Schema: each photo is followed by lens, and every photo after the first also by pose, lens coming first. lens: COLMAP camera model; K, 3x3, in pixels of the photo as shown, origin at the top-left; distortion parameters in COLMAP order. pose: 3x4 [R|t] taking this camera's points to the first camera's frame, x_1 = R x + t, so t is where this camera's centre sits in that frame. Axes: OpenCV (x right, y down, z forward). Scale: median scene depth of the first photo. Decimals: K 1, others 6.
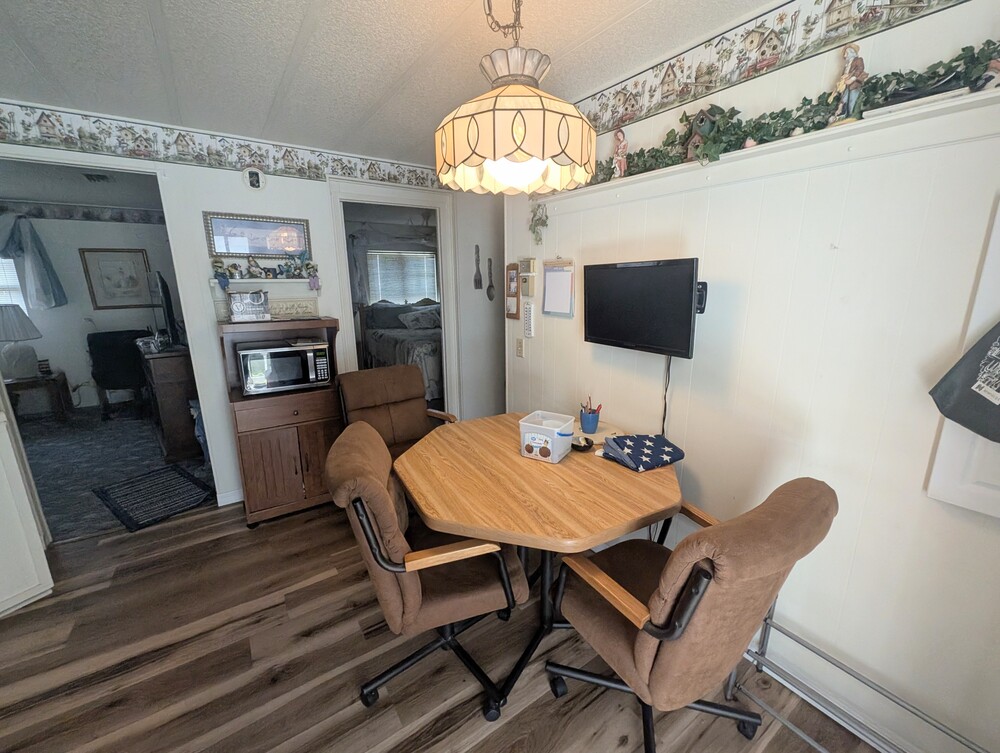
lens RADIAL K [[413.3, 0, 504.5], [0, 413.3, 375.7], [0, 0, 1]] dist [0.006402, -0.003029]
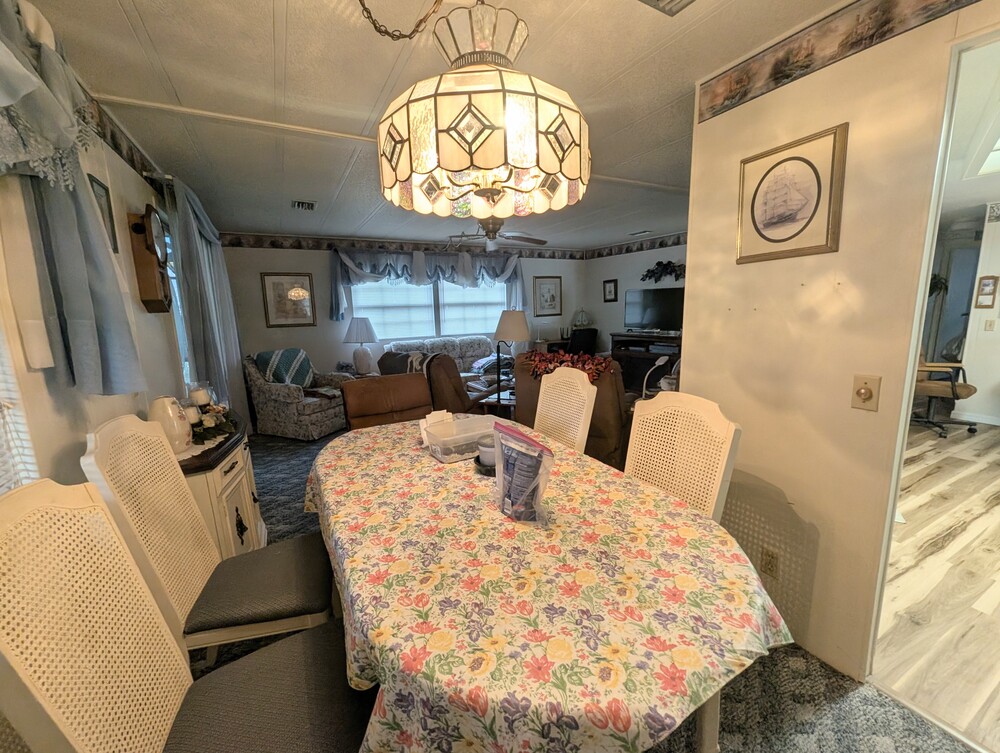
lens RADIAL K [[413.3, 0, 502.3], [0, 413.3, 379.8], [0, 0, 1]] dist [0.006402, -0.003029]
pose [[0.994250, 0.003028, -0.107037, -1.786491], [-0.008033, 0.998892, -0.046362, 0.252755], [0.106778, 0.046955, 0.993174, -0.889804]]
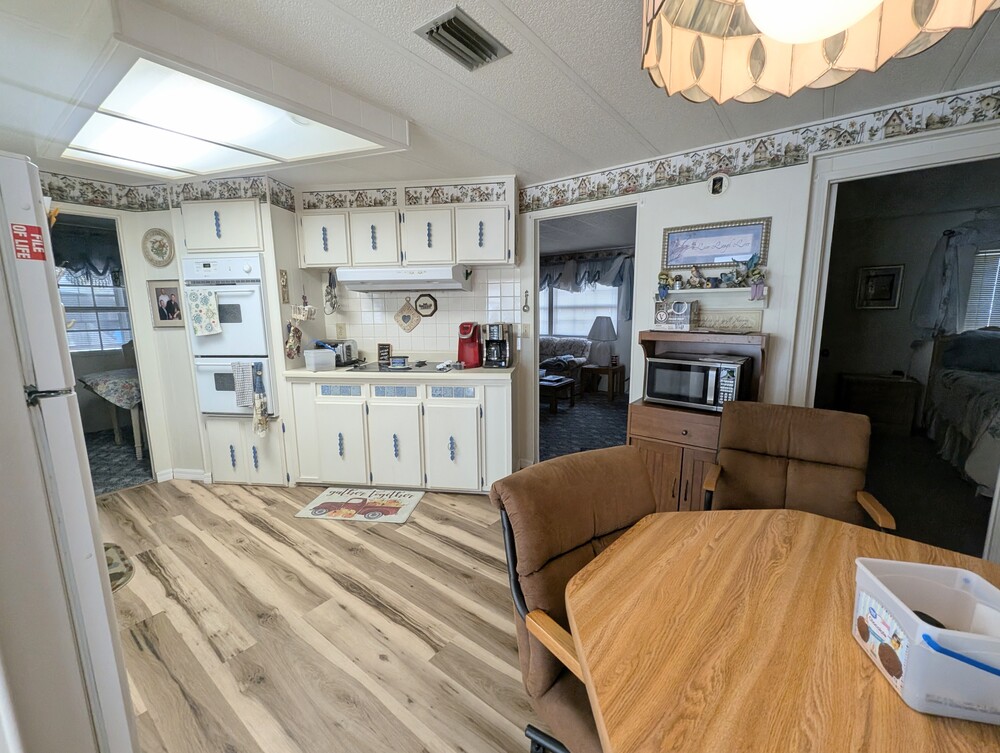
lens RADIAL K [[413.3, 0, 501.3], [0, 413.3, 376.7], [0, 0, 1]] dist [0.006402, -0.003029]
pose [[0.313293, 0.154904, -0.936938, 0.201691], [-0.208486, 0.973757, 0.091278, -0.028681], [0.926489, 0.166742, 0.337366, 0.291495]]
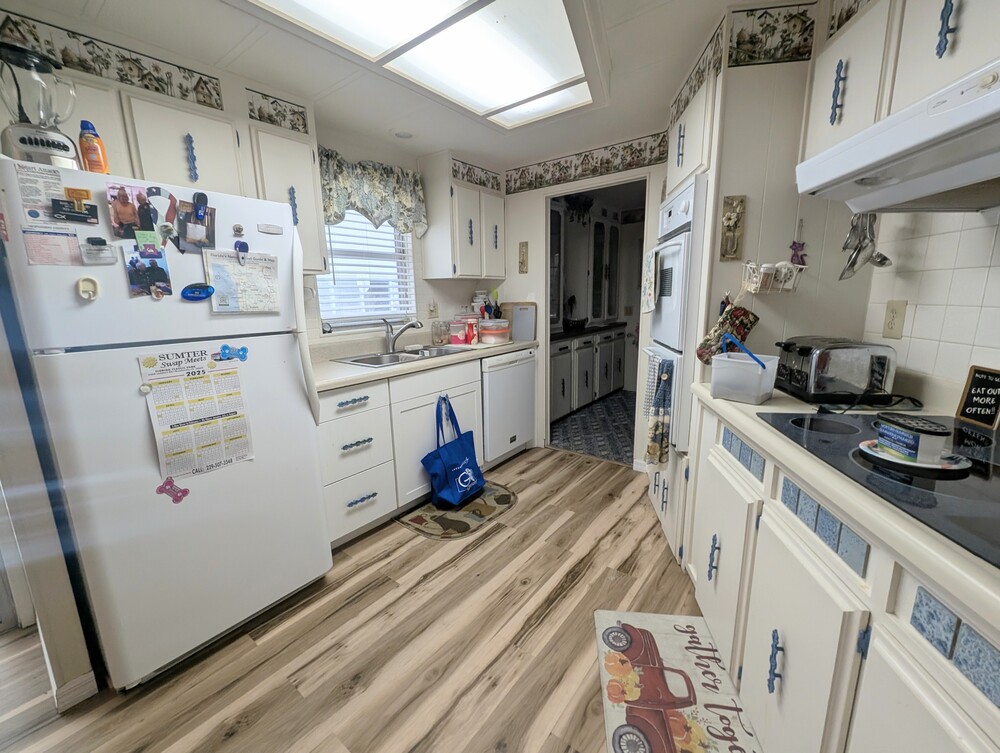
lens RADIAL K [[413.3, 0, 499.4], [0, 413.3, 376.2], [0, 0, 1]] dist [0.006402, -0.003029]
pose [[-0.953458, 0.085741, -0.289077, -0.618613], [-0.040176, 0.914044, 0.403620, -0.077716], [0.298836, 0.396448, -0.868059, 0.606777]]
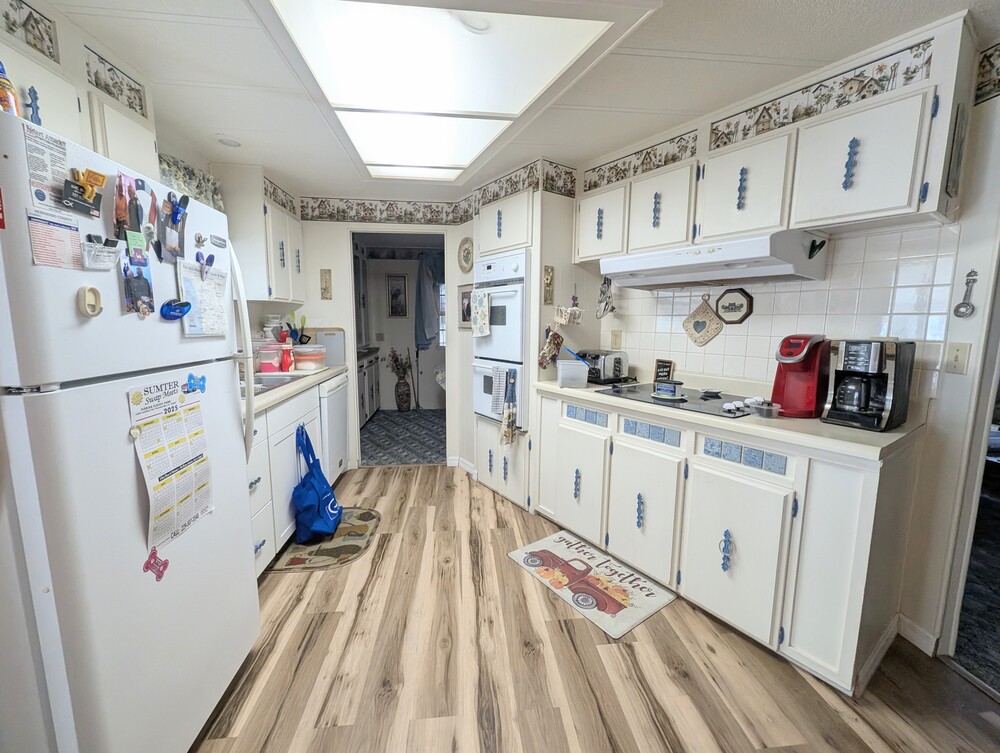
lens RADIAL K [[413.3, 0, 500.7], [0, 413.3, 376.6], [0, 0, 1]] dist [0.006402, -0.003029]
pose [[-0.481159, 0.122160, -0.868080, -0.174574], [-0.202803, 0.947868, 0.245798, -0.055798], [0.852852, 0.294317, -0.431301, 0.483722]]
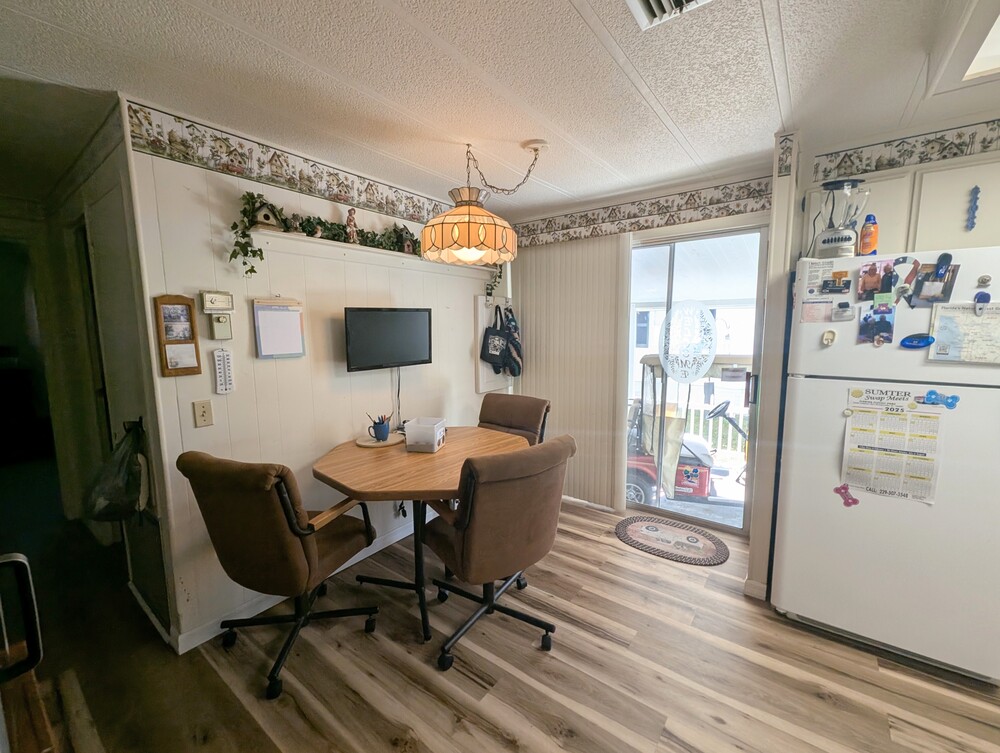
lens RADIAL K [[413.3, 0, 504.4], [0, 413.3, 377.5], [0, 0, 1]] dist [0.006402, -0.003029]
pose [[-0.320814, -0.110070, 0.940725, -0.799079], [0.225425, 0.955809, 0.188711, -0.147358], [-0.919925, 0.272604, -0.281824, 0.726673]]
